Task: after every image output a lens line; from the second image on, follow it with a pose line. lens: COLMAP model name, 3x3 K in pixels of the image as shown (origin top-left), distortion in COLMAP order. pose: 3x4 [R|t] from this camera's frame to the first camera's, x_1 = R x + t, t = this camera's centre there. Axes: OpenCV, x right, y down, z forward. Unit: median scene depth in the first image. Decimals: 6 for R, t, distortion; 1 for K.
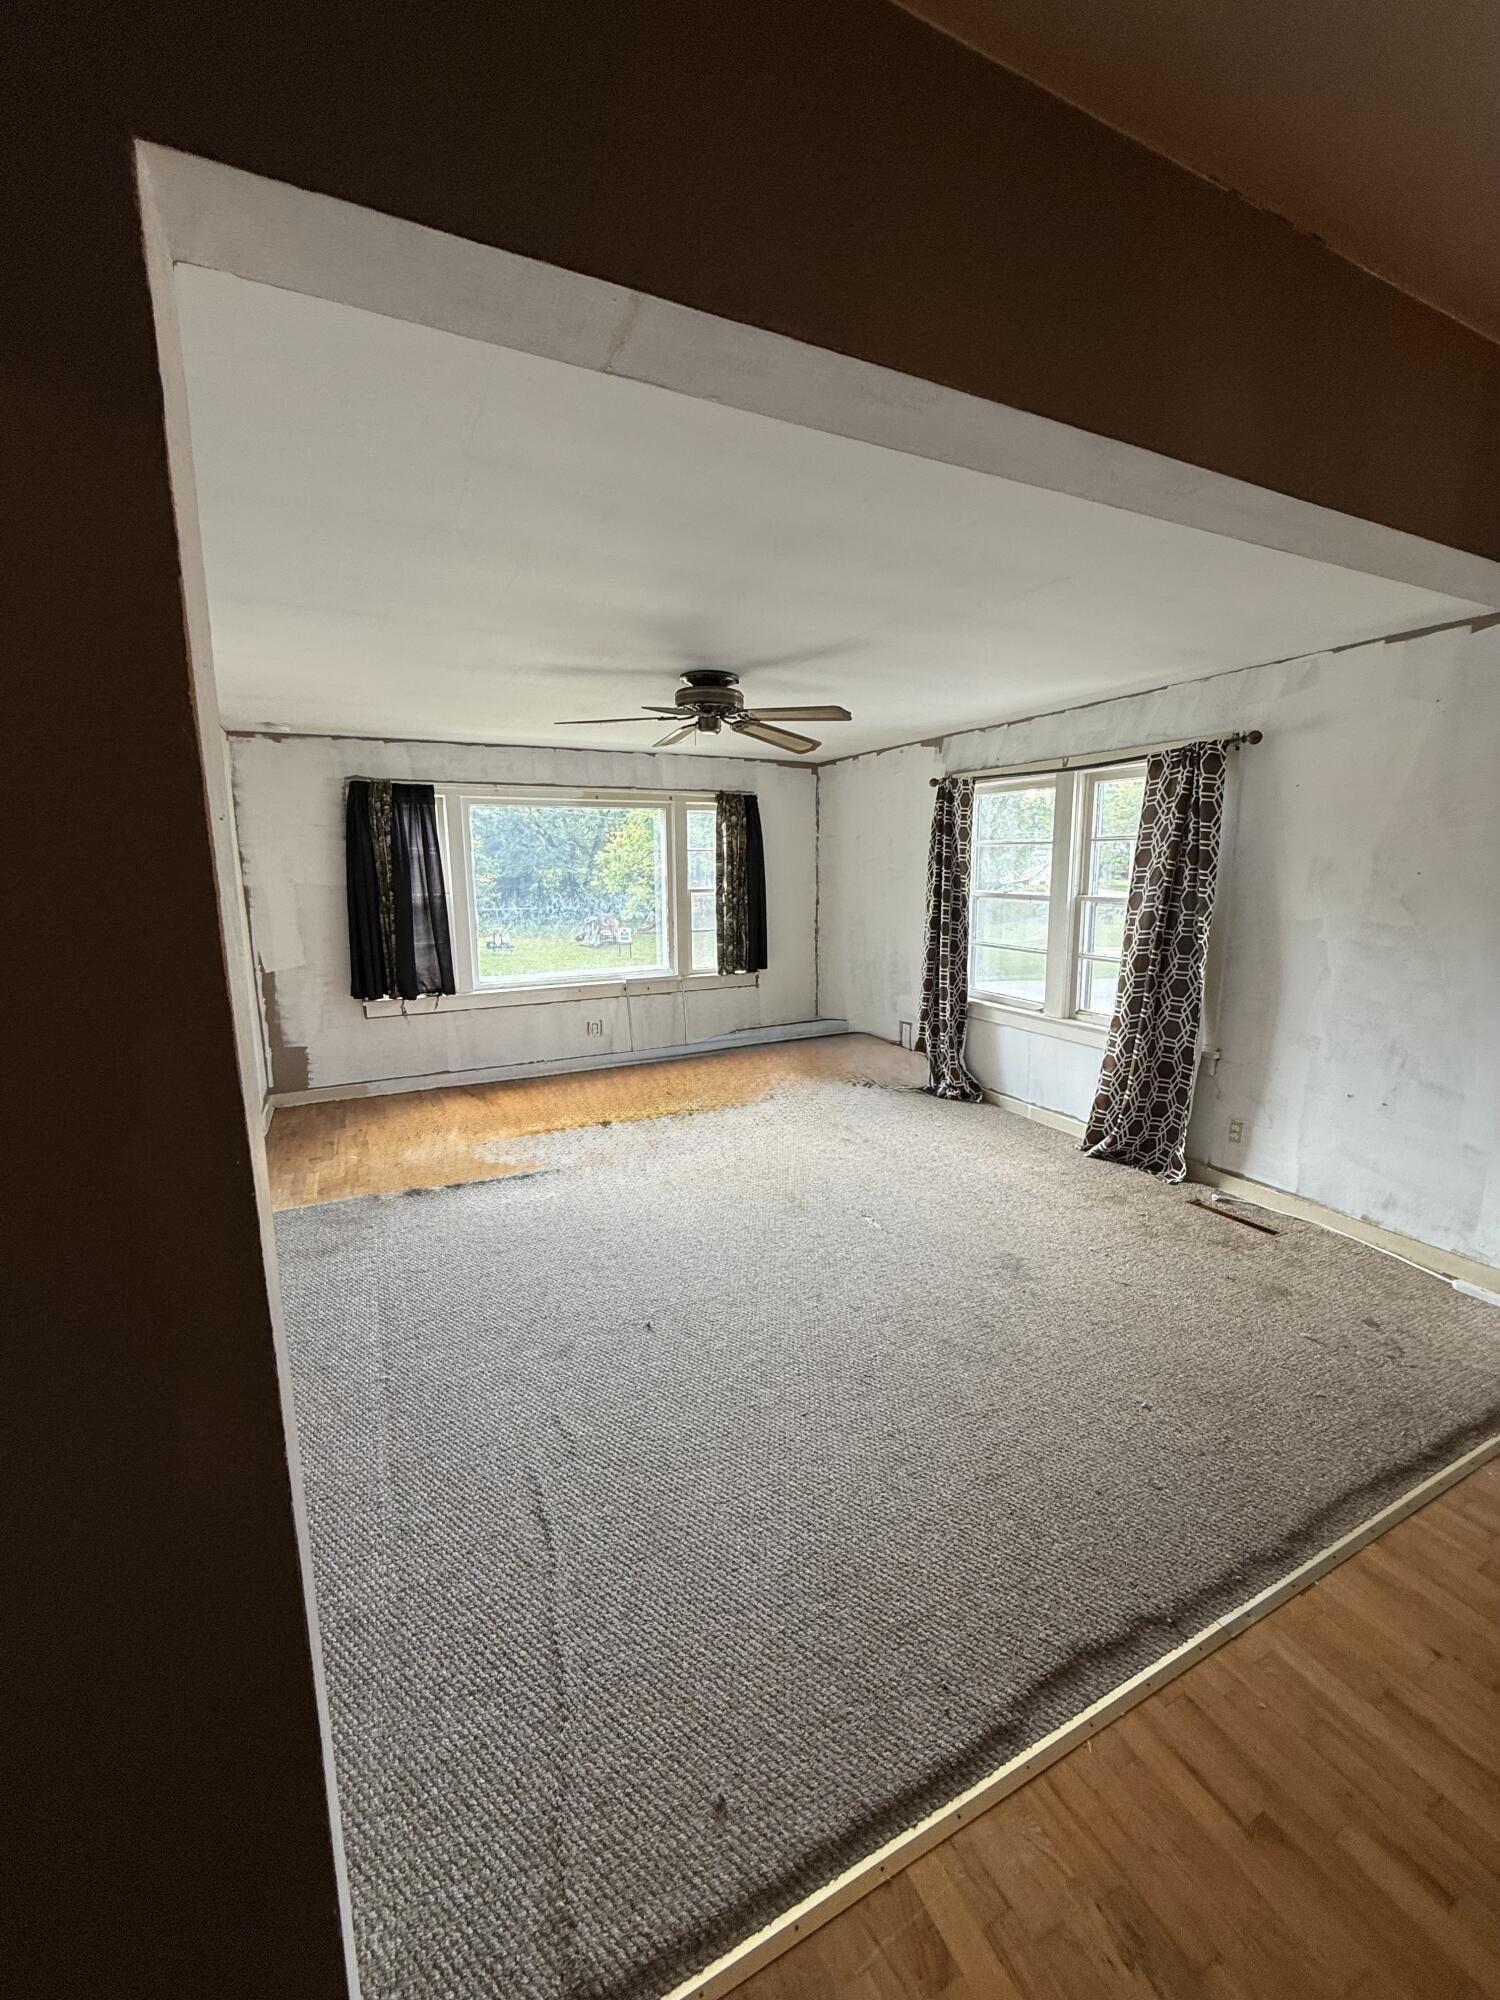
lens RADIAL K [[795.3, 0, 748.9], [0, 795.3, 992.5], [0, 0, 1]] dist [-0.002149, 0.000244]
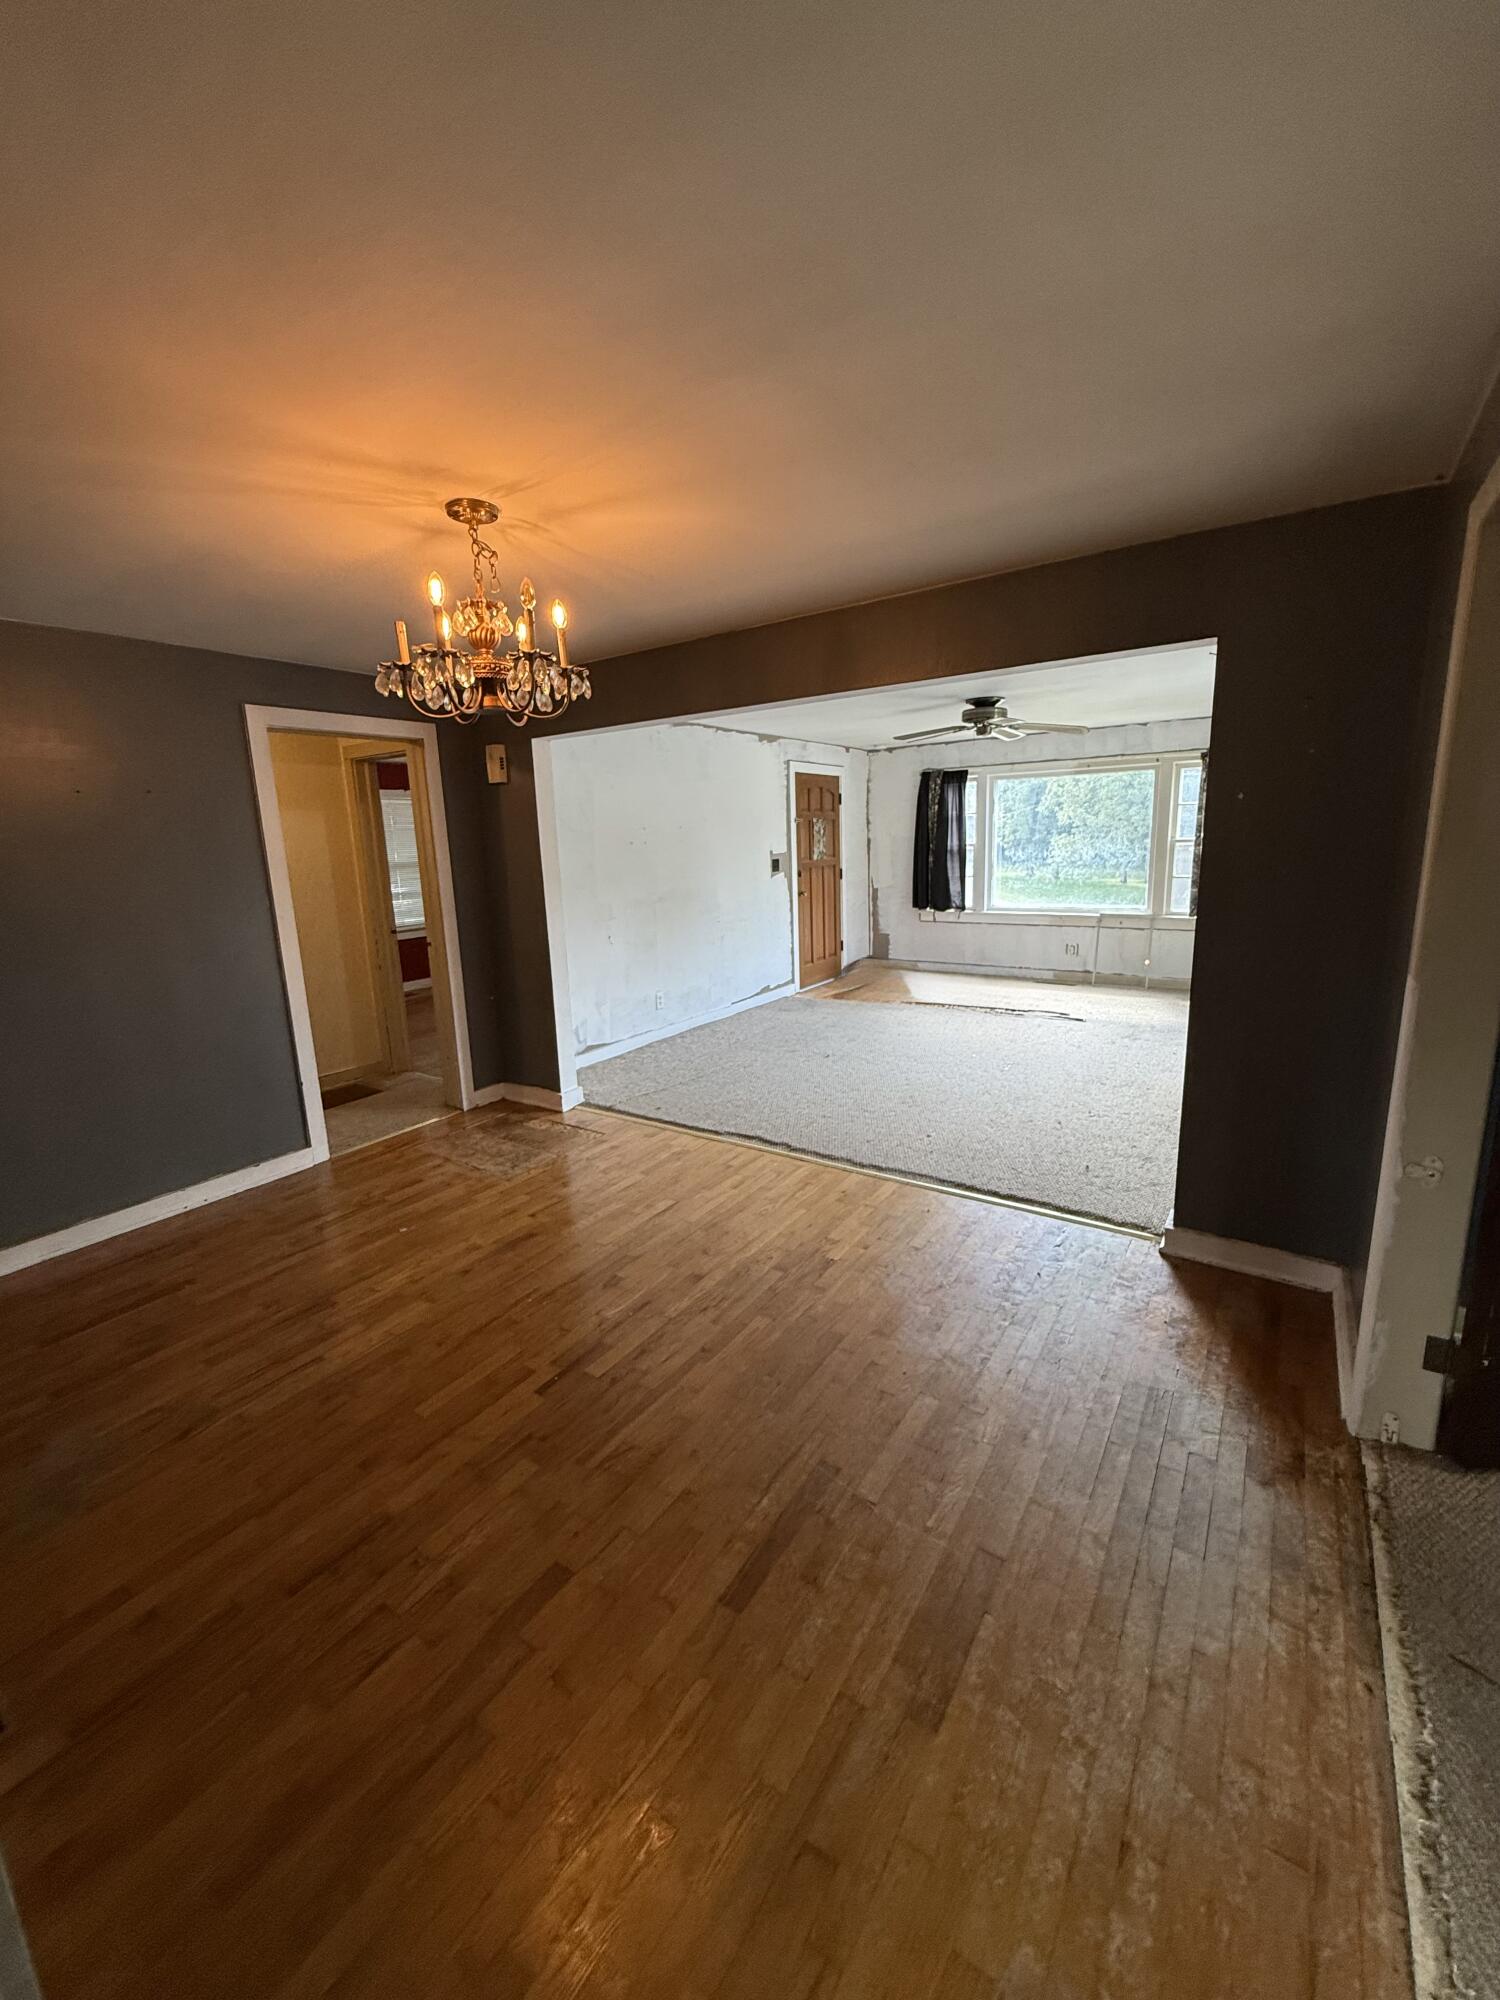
lens RADIAL K [[795.3, 0, 744.9], [0, 795.3, 998.9], [0, 0, 1]] dist [-0.002149, 0.000244]
pose [[0.491486, 0.171702, -0.853792, 0.744383], [-0.114360, 0.984607, 0.132178, 0.015846], [0.863344, 0.032677, 0.503556, -0.104471]]
